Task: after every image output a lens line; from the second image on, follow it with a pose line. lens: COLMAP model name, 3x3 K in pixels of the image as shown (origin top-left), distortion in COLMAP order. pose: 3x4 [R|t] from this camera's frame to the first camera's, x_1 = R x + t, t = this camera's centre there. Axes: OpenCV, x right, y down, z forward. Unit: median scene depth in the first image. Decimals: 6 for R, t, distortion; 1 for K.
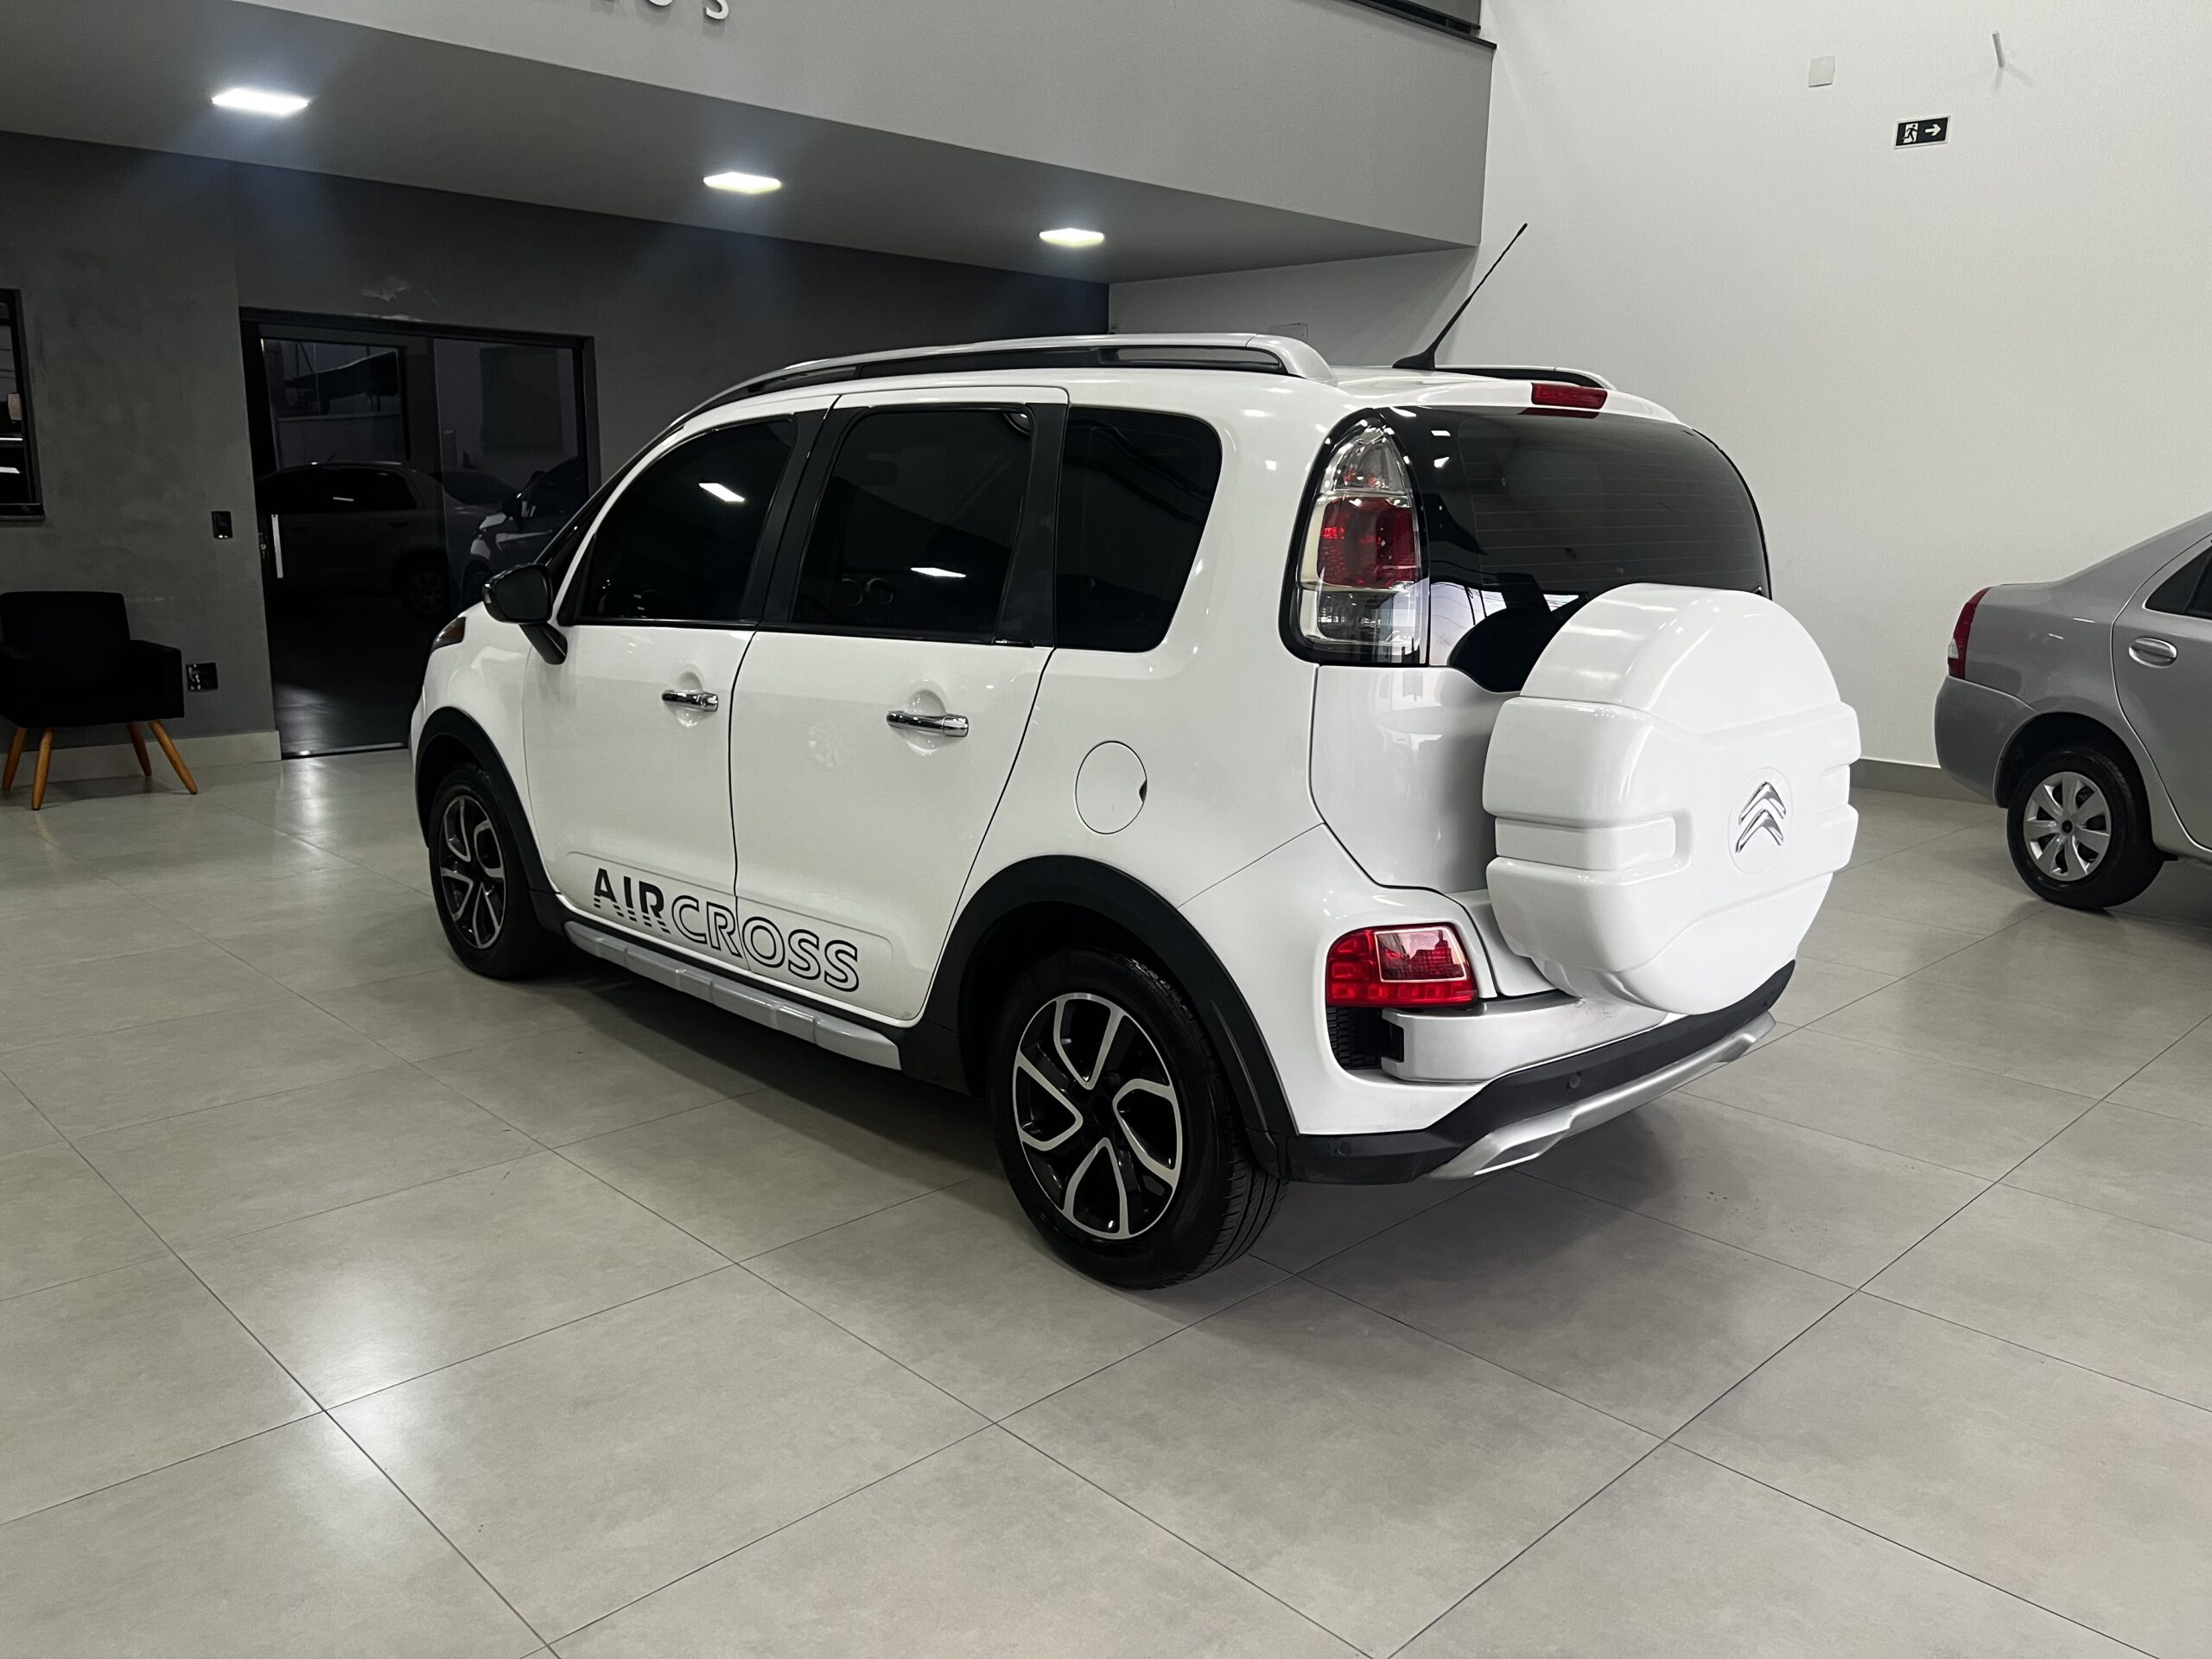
lens RADIAL K [[1673.2, 0, 1118.2], [0, 1673.2, 813.1], [0, 0, 1]] dist [0.030123, -0.031163]
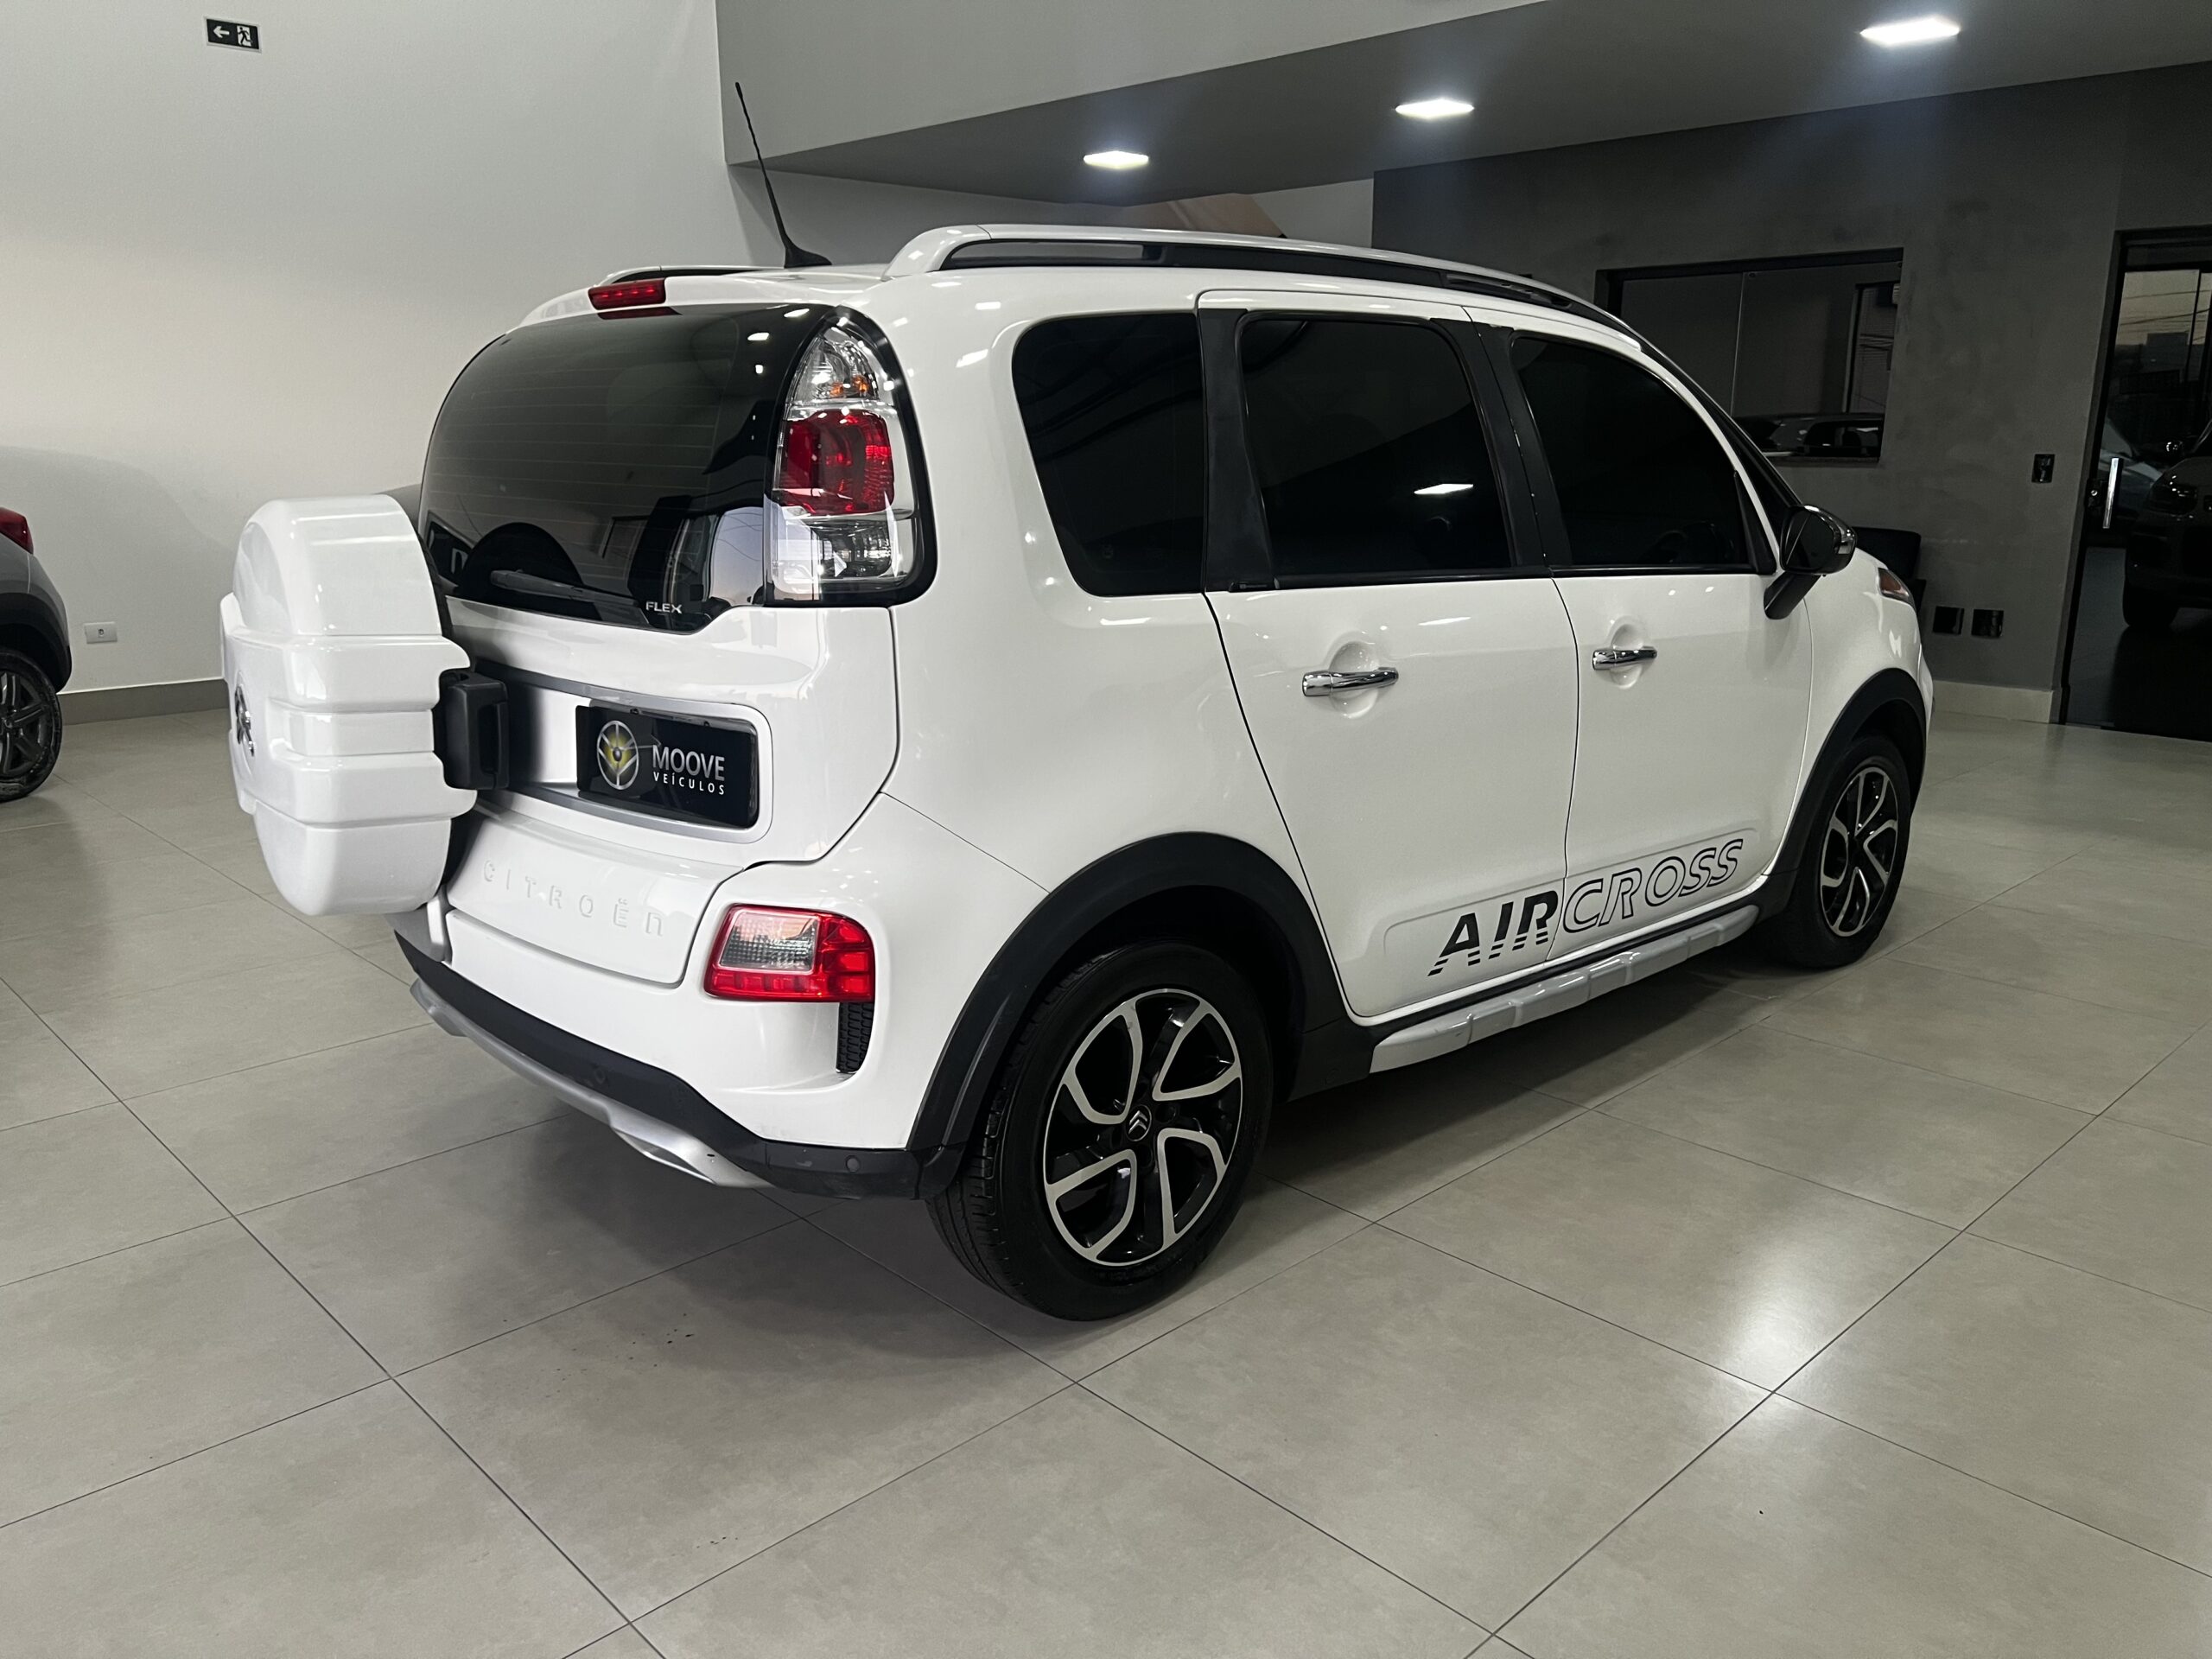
lens RADIAL K [[1673.2, 0, 1121.4], [0, 1673.2, 840.2], [0, 0, 1]] dist [0.030123, -0.031163]
pose [[-0.016177, 0.229476, -0.973180, 1.137161], [-0.191506, 0.954577, 0.228272, -0.218251], [0.981358, 0.190063, 0.028504, 1.235048]]
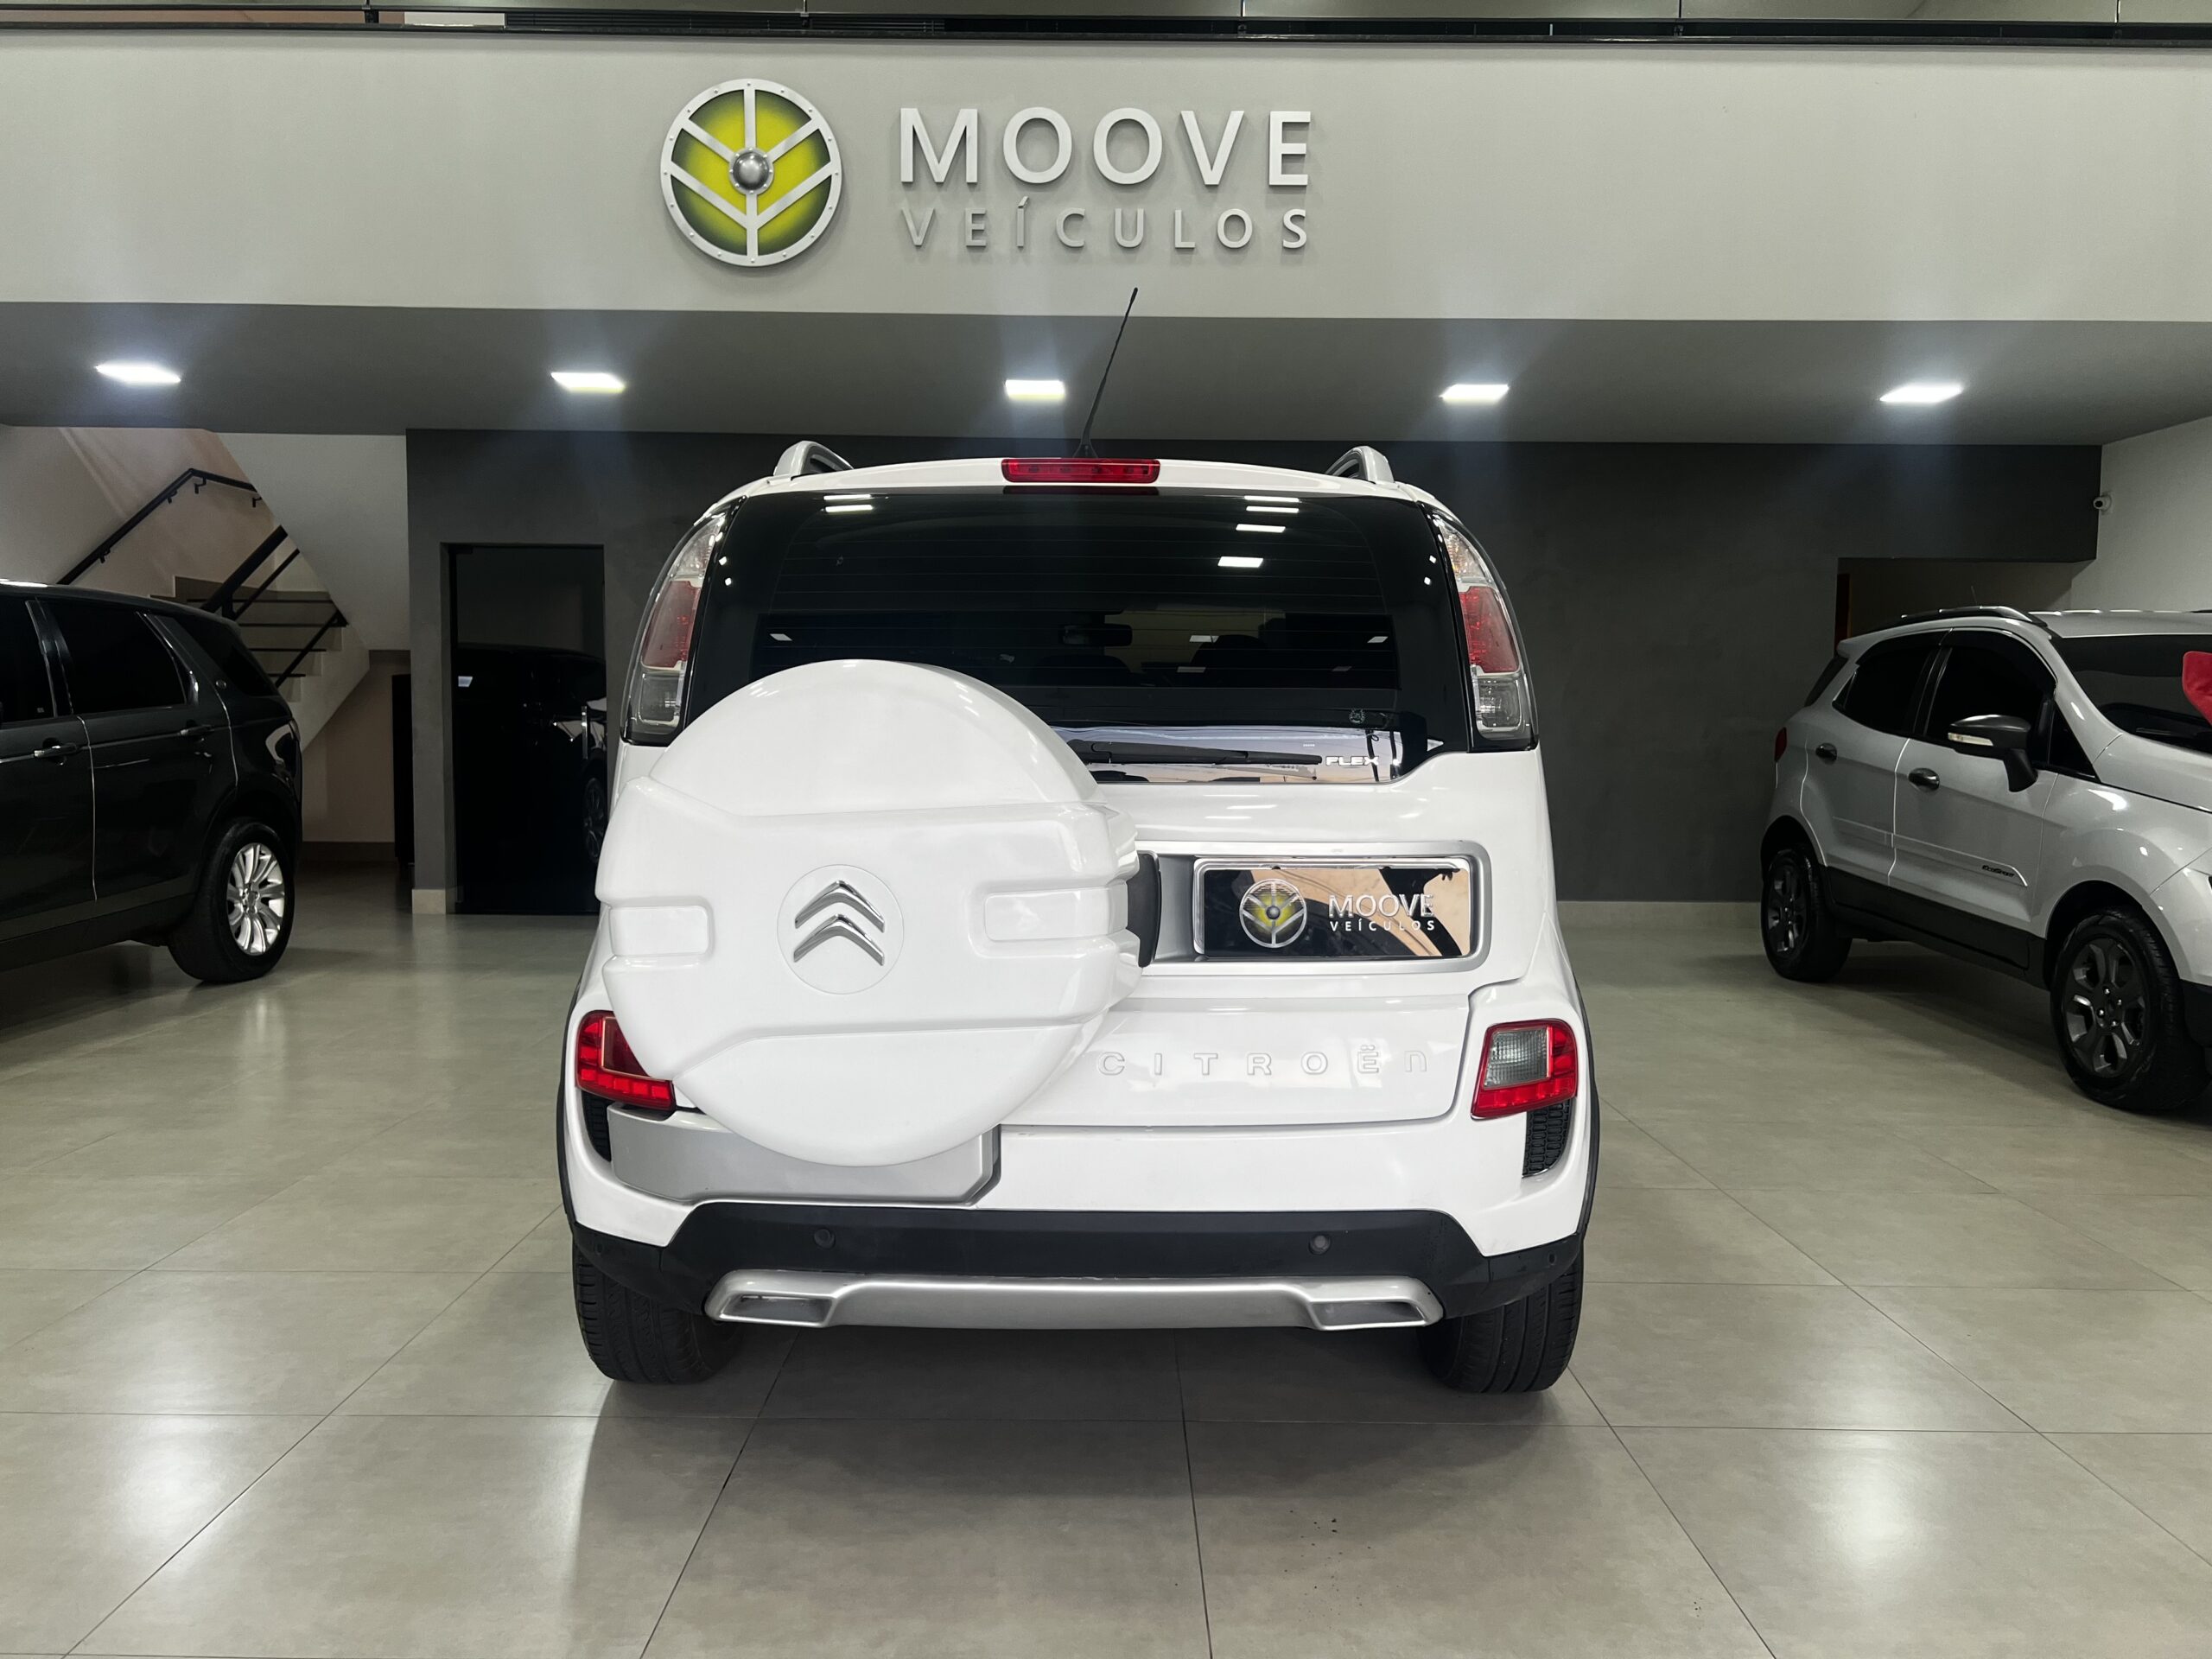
lens RADIAL K [[1673.2, 0, 1122.6], [0, 1673.2, 833.3], [0, 0, 1]] dist [0.030123, -0.031163]
pose [[0.714442, 0.035877, -0.698774, 0.857727], [-0.131603, 0.987751, -0.083839, 0.006249], [0.687207, 0.151859, 0.710412, 0.412130]]
